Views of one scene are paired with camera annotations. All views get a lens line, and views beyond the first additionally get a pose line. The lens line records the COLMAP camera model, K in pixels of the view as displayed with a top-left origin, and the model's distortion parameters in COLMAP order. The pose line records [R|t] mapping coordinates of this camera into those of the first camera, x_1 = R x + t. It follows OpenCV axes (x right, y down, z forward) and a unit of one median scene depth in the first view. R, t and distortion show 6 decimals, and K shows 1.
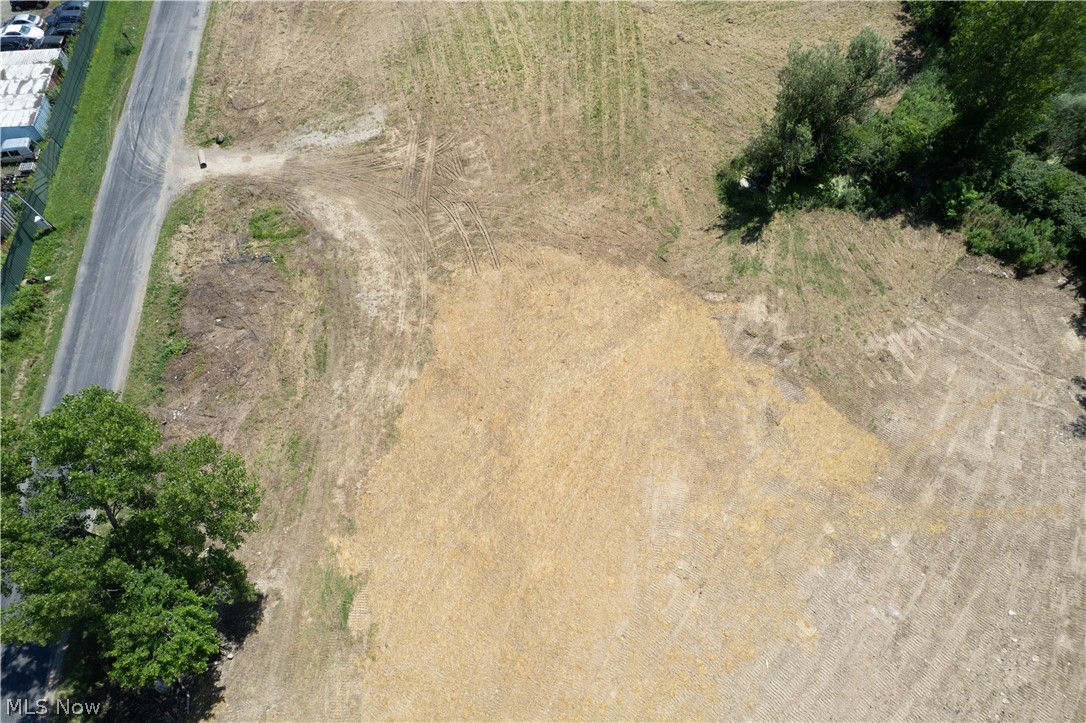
lens RADIAL K [[692.4, 0, 545.8], [0, 692.4, 360.6], [0, 0, 1]] dist [-0.083774, 0.076102]
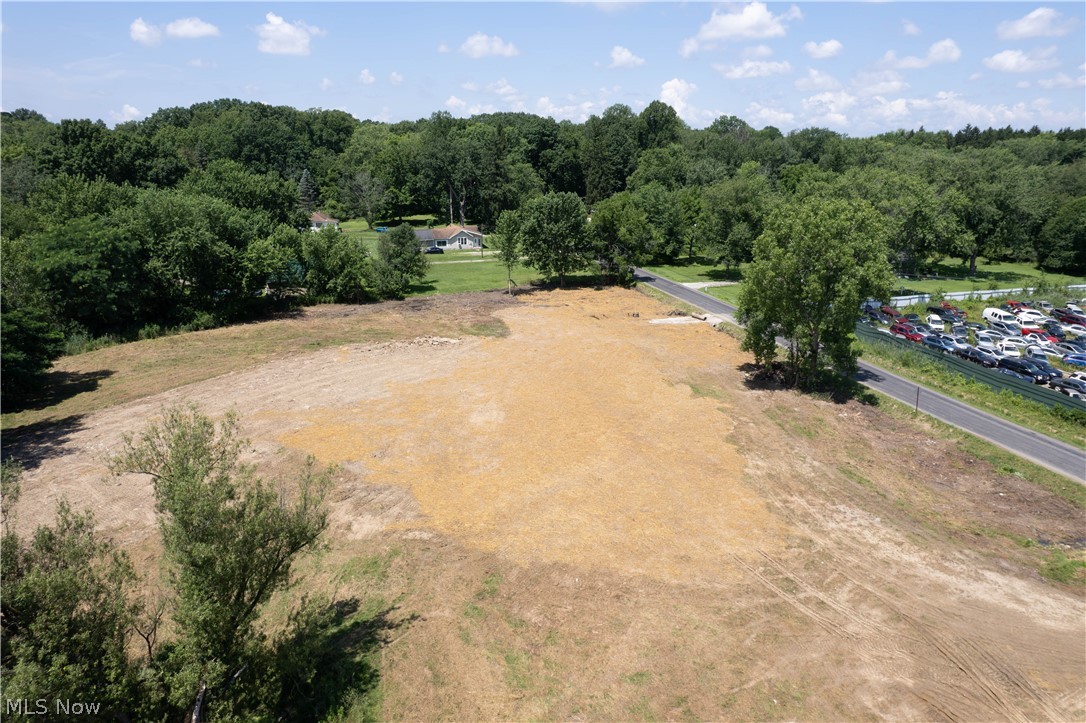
lens RADIAL K [[692.4, 0, 545.8], [0, 692.4, 360.6], [0, 0, 1]] dist [-0.083774, 0.076102]
pose [[-0.984394, 0.050275, -0.168645, 0.187464], [-0.152599, 0.233439, 0.960323, -0.697294], [0.087649, 0.971071, -0.222124, 0.817634]]
